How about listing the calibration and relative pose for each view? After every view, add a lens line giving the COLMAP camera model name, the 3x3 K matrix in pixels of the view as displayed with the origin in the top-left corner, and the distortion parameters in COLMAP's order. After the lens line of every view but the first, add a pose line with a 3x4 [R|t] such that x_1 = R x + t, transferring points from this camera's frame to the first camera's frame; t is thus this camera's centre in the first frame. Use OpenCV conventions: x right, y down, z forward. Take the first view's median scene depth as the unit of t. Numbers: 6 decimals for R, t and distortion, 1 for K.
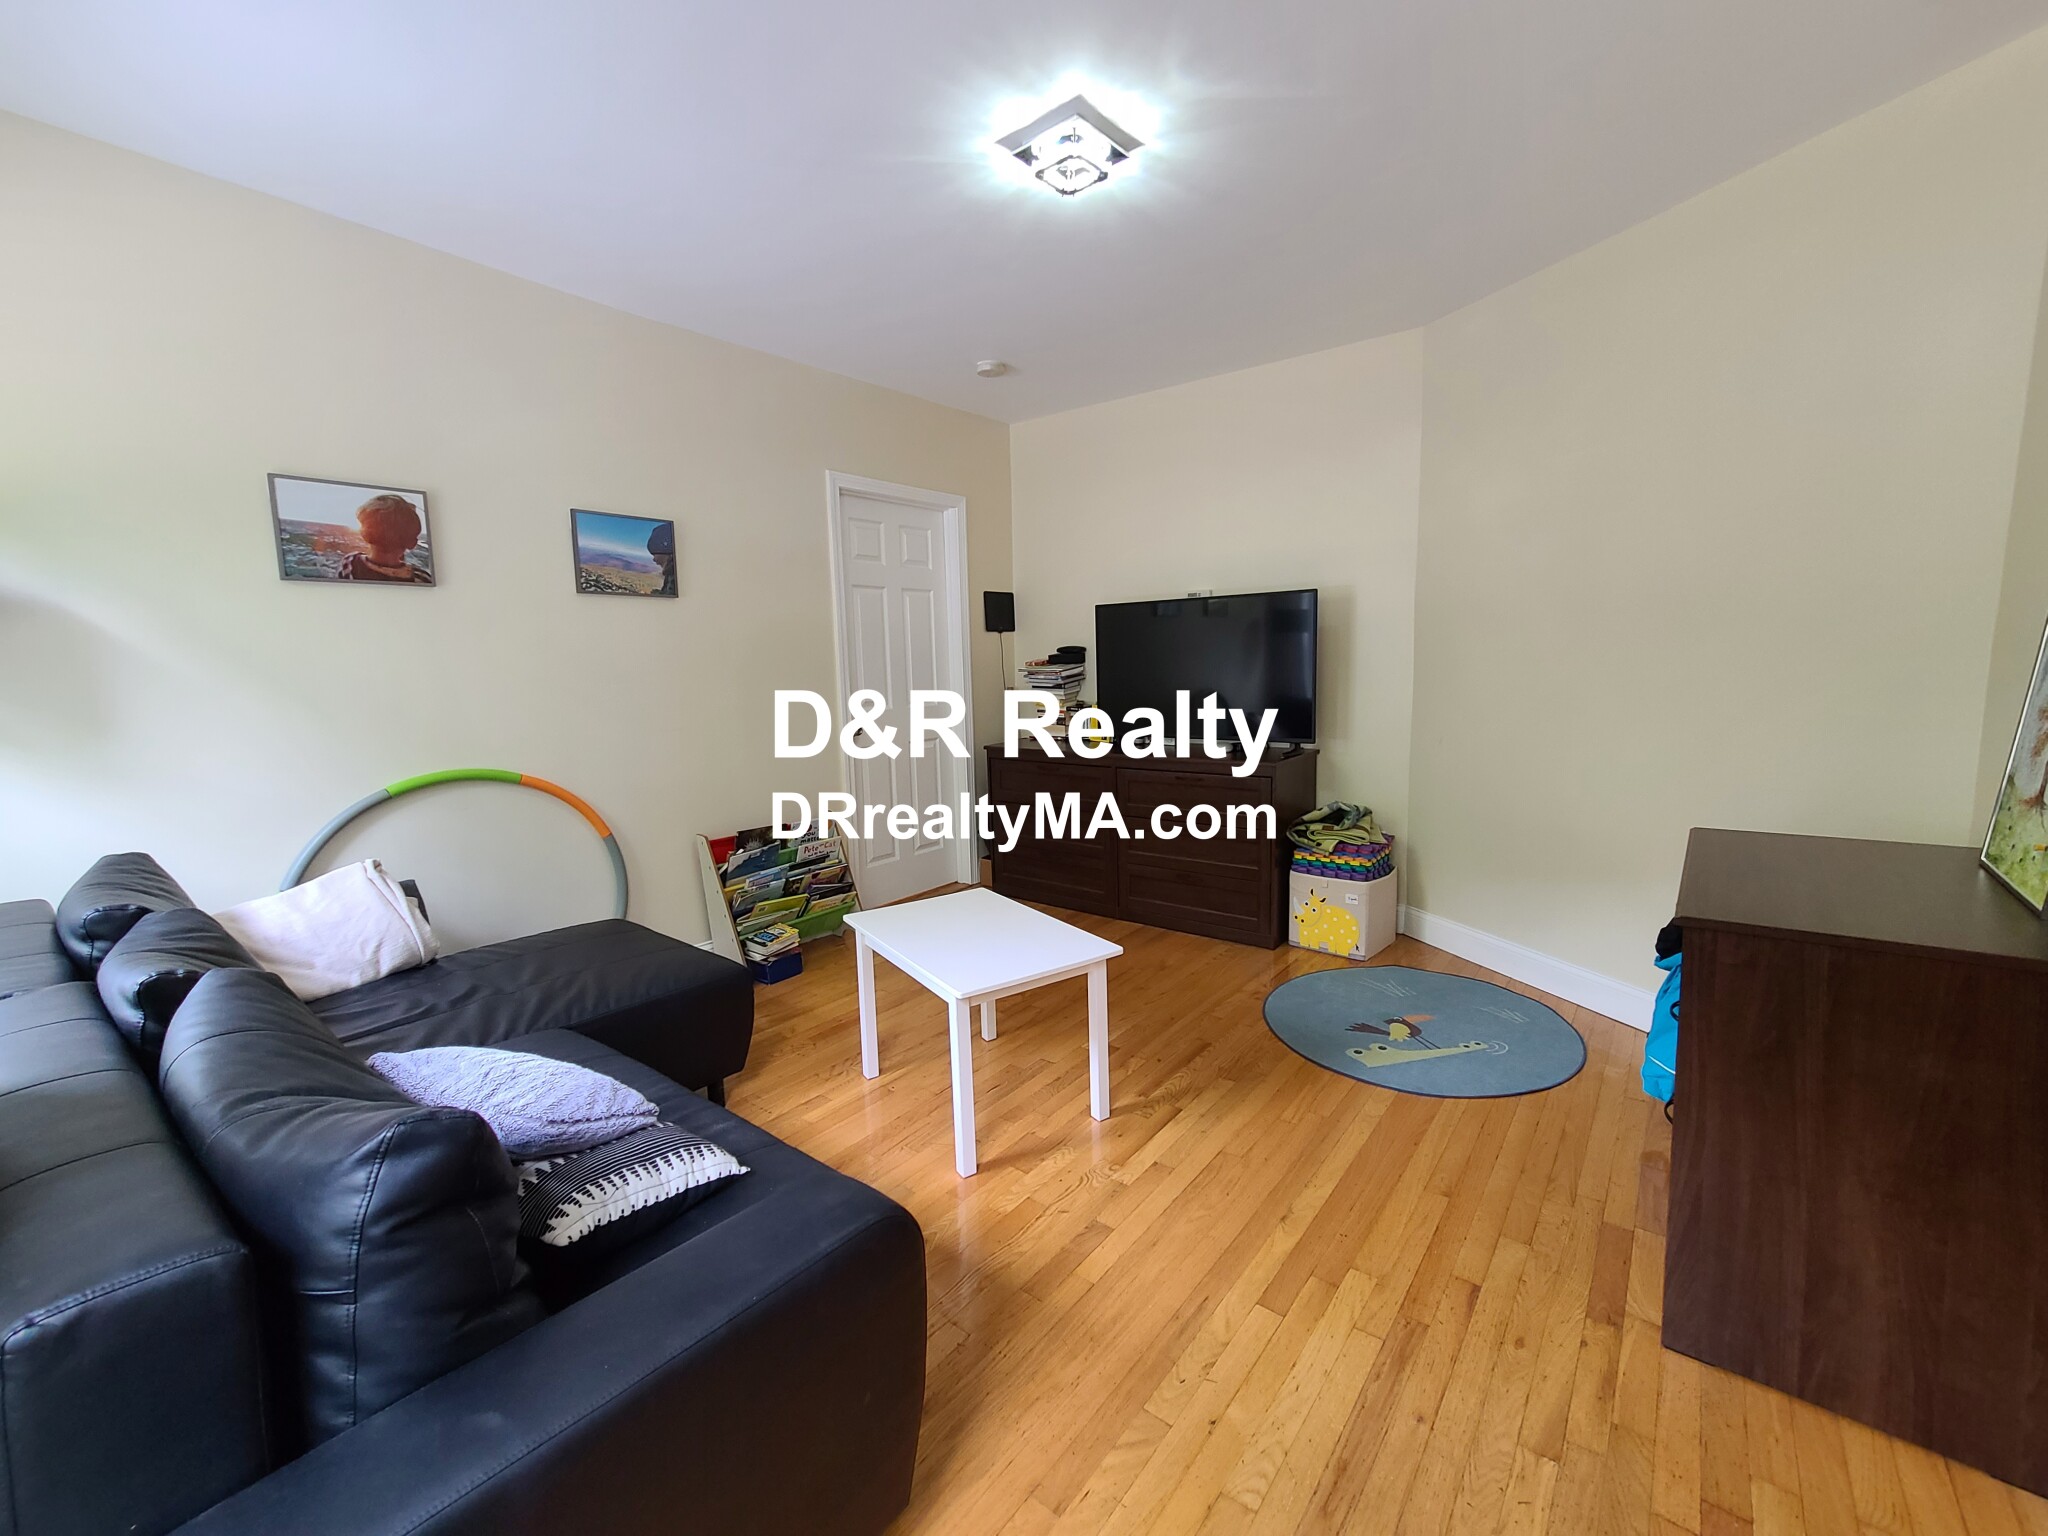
lens RADIAL K [[842.5, 0, 1041.5], [0, 842.5, 764.1], [0, 0, 1]] dist [-0.002230, 0.003681]
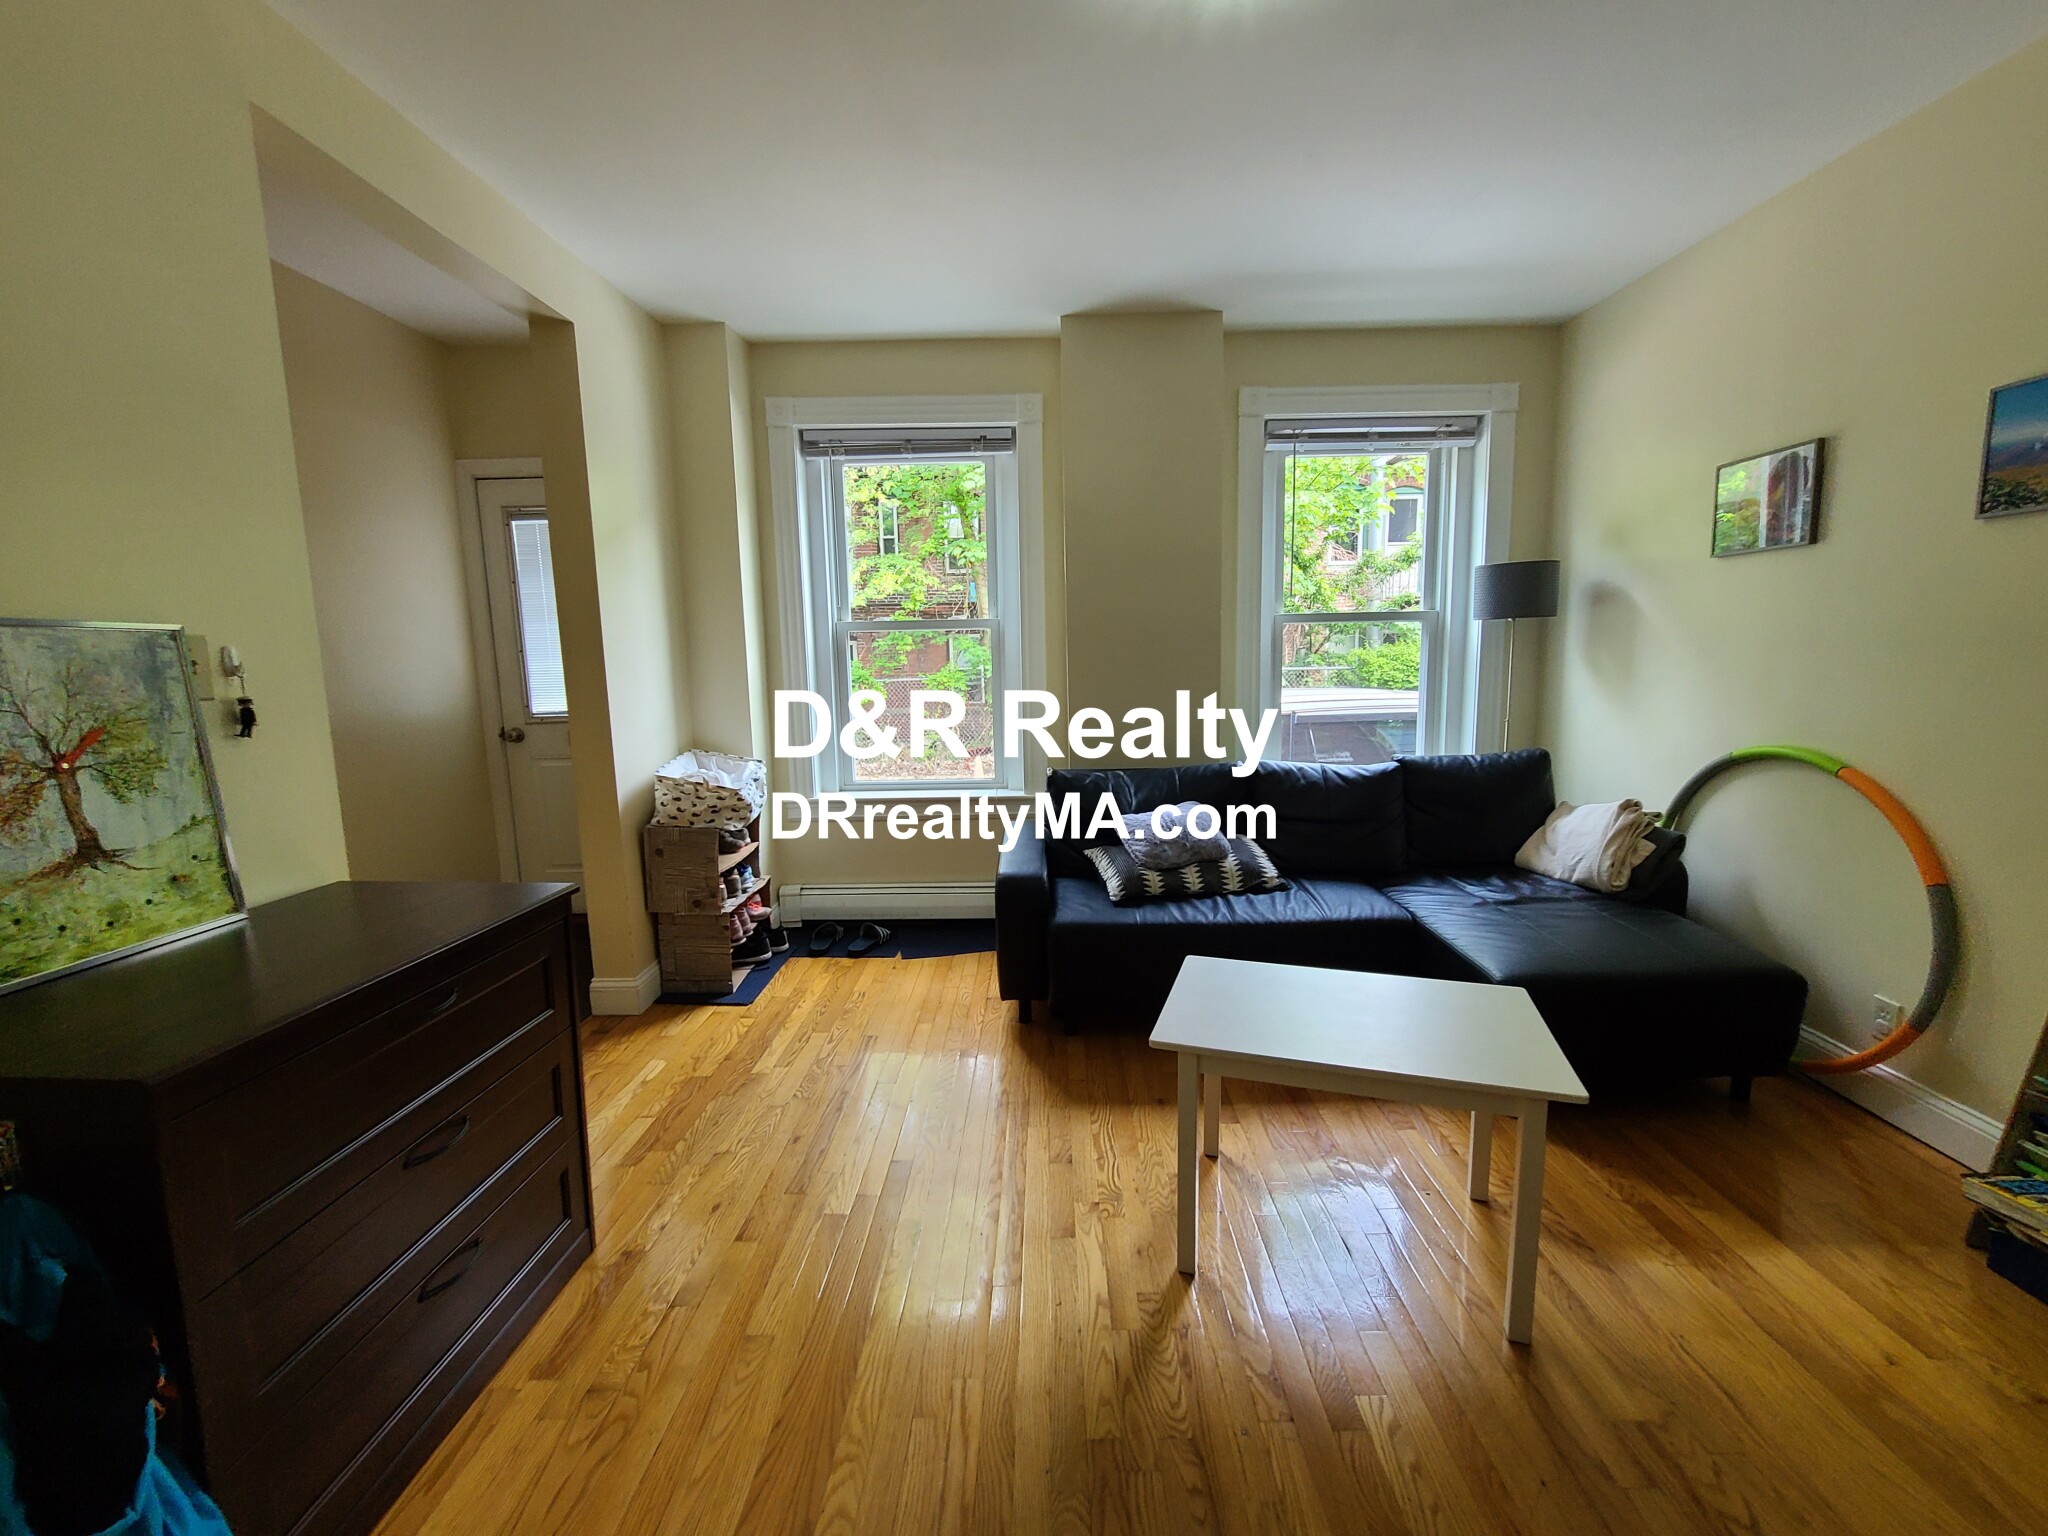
lens RADIAL K [[842.5, 0, 1041.5], [0, 842.5, 764.1], [0, 0, 1]] dist [-0.002230, 0.003681]
pose [[-0.793688, 0.114879, -0.597379, 0.511752], [-0.043397, 0.968813, 0.243965, -0.168737], [0.606775, 0.219556, -0.763950, 1.261093]]
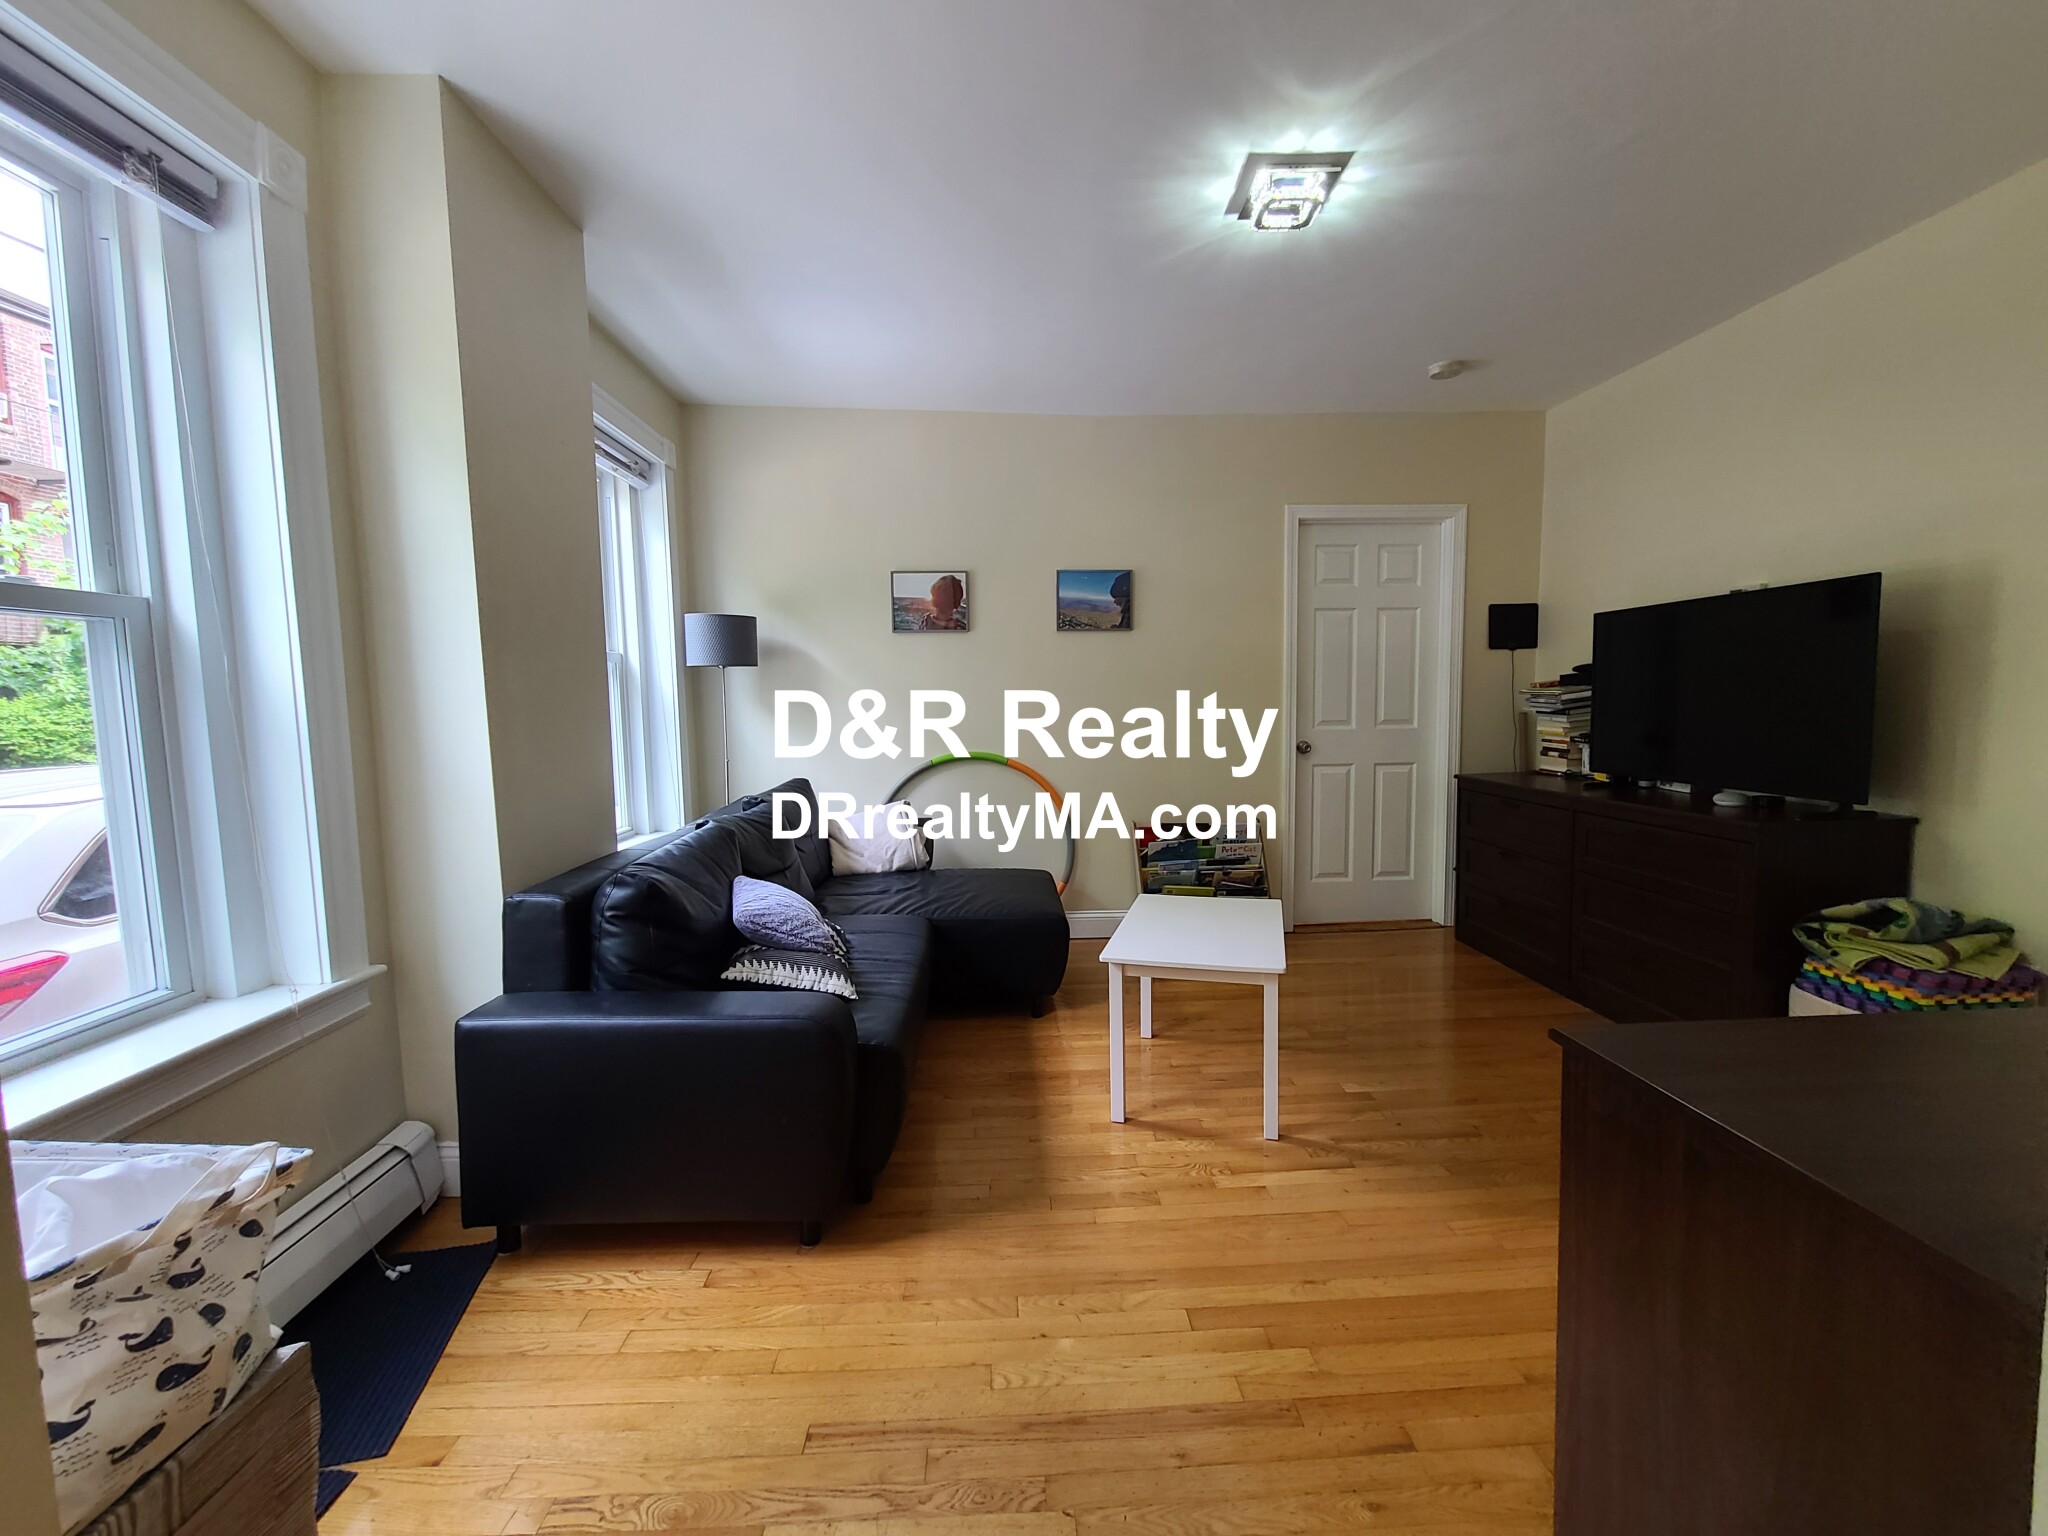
lens RADIAL K [[842.5, 0, 1041.5], [0, 842.5, 764.1], [0, 0, 1]] dist [-0.002230, 0.003681]
pose [[0.653724, 0.073510, -0.753154, 0.550228], [-0.096286, 0.995261, 0.013565, -0.003782], [0.750582, 0.063651, 0.657705, 0.106998]]
